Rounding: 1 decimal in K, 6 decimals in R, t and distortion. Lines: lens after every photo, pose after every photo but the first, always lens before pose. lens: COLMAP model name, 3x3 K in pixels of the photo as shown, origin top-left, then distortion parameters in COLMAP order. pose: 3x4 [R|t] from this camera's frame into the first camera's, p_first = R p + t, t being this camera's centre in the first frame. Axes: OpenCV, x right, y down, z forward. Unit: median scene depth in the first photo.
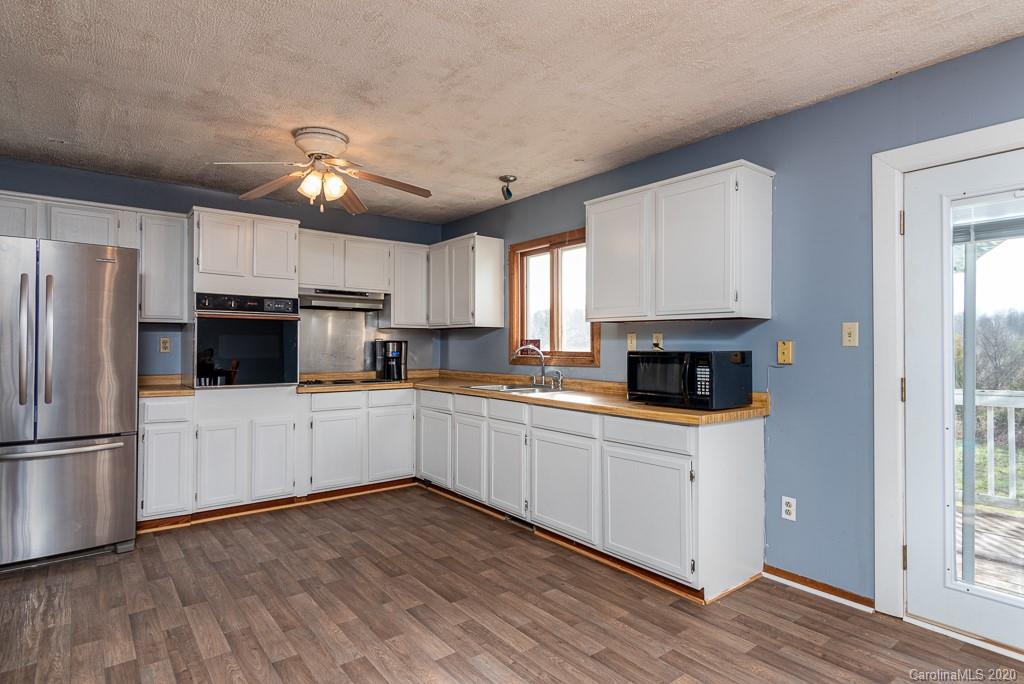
lens RADIAL K [[554.9, 0, 512.5], [0, 554.9, 337.7], [0, 0, 1]] dist [0.004908, -0.002719]
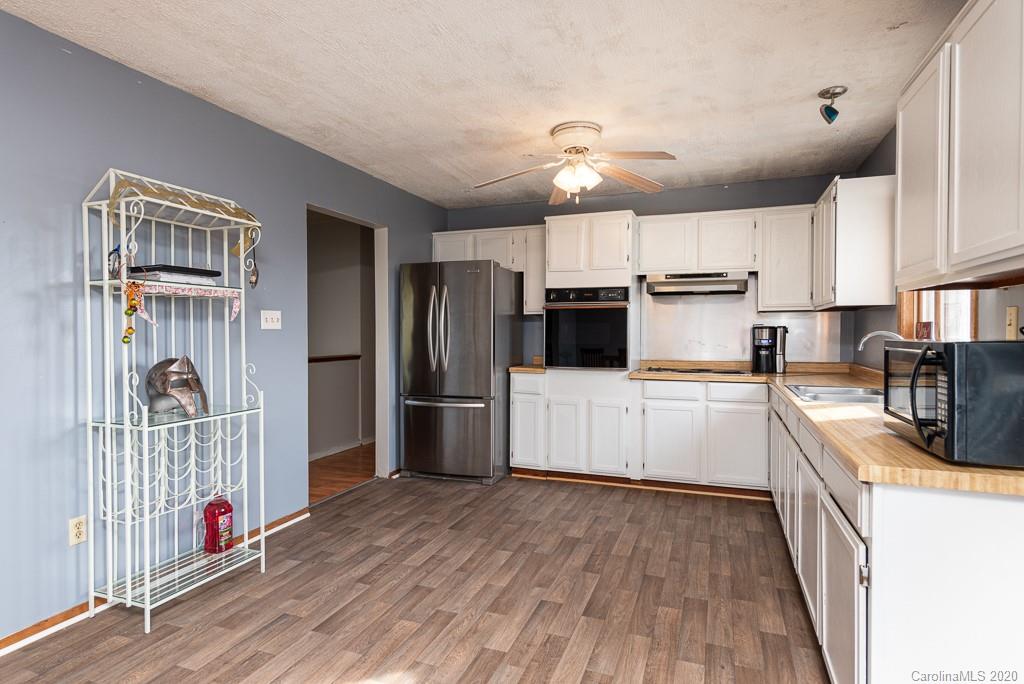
lens RADIAL K [[554.9, 0, 504.0], [0, 554.9, 339.2], [0, 0, 1]] dist [0.004908, -0.002719]
pose [[0.507419, 0.007819, -0.861664, 0.461724], [0.014986, 0.999728, 0.017897, 0.006256], [0.861569, -0.021995, 0.507164, 0.337109]]
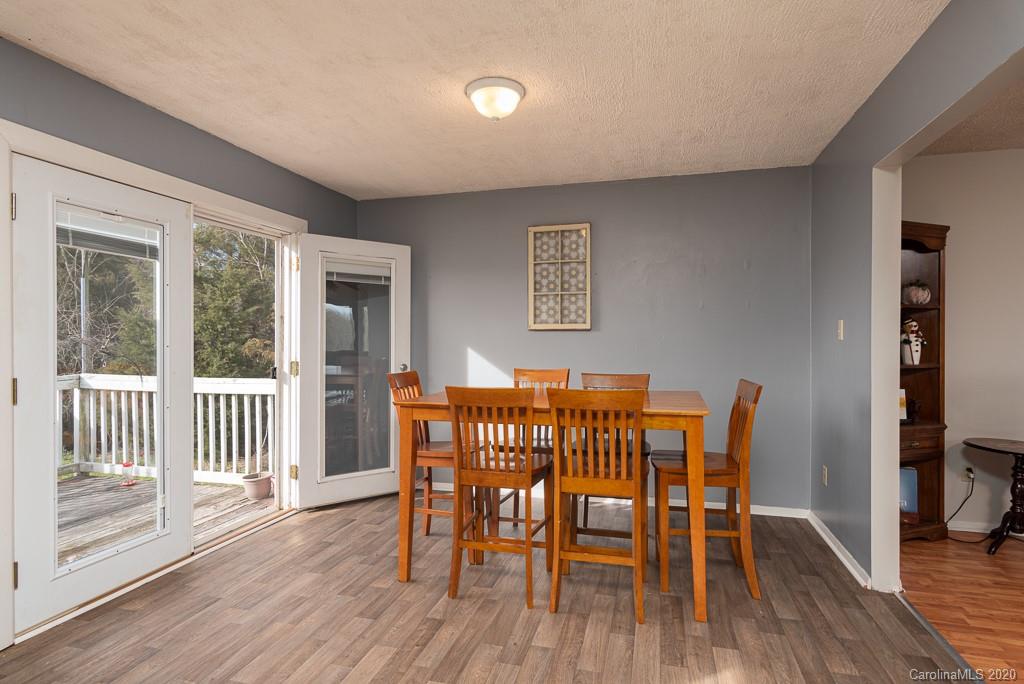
lens RADIAL K [[554.9, 0, 514.0], [0, 554.9, 338.7], [0, 0, 1]] dist [0.004908, -0.002719]
pose [[-0.599383, -0.012828, 0.800359, -0.799791], [-0.013865, 0.999888, 0.005643, 0.000589], [-0.800342, -0.007714, -0.599494, 1.203652]]
